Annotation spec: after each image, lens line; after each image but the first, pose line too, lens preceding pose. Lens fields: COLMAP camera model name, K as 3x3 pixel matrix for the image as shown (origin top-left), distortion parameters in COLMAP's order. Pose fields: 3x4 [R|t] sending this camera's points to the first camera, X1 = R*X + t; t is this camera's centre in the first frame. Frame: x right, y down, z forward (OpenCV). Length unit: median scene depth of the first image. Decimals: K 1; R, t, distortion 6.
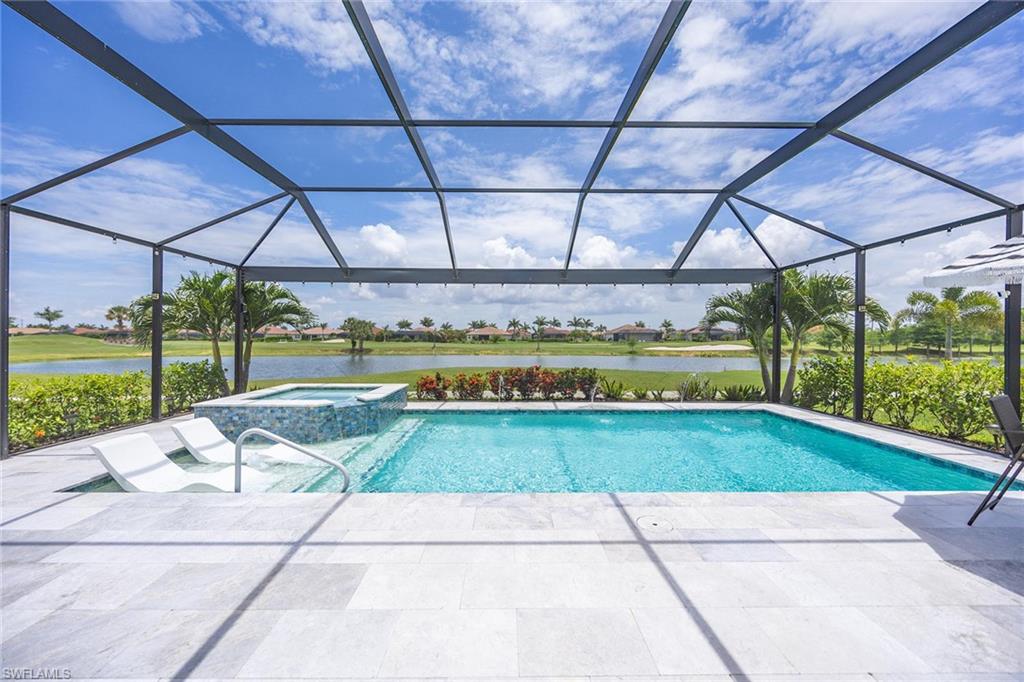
lens RADIAL K [[389.2, 0, 507.3], [0, 389.2, 336.1], [0, 0, 1]] dist [-0.002258, 0.000044]
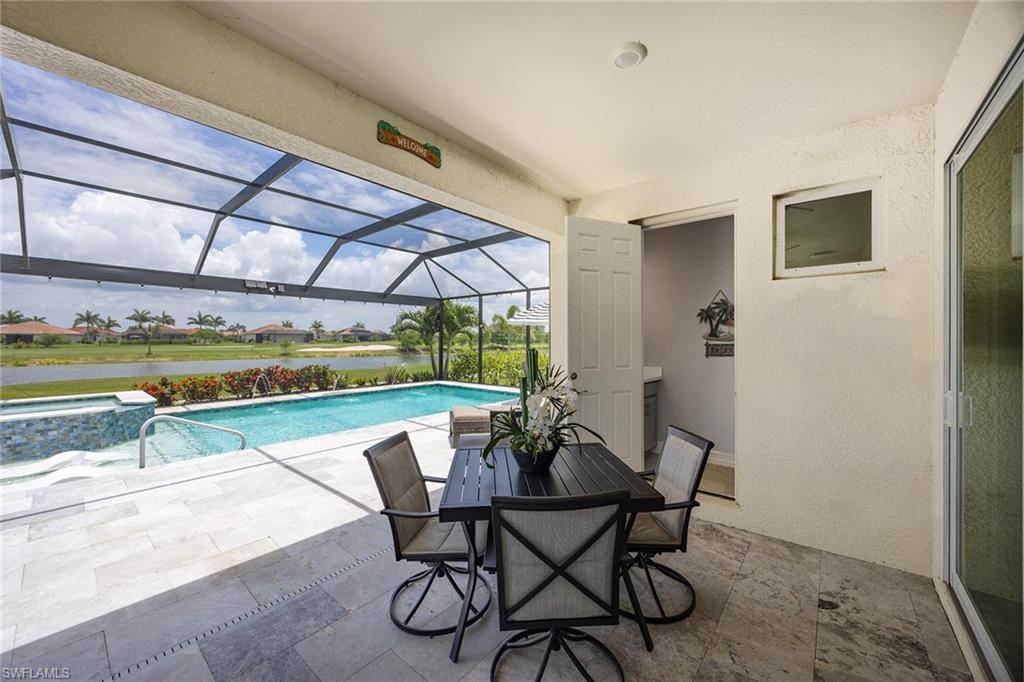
lens RADIAL K [[389.2, 0, 510.9], [0, 389.2, 339.9], [0, 0, 1]] dist [-0.002258, 0.000044]
pose [[0.650831, -0.003084, 0.759217, -0.352426], [-0.002785, 0.999975, 0.006450, -0.009592], [-0.759218, -0.006313, 0.650806, -0.287507]]
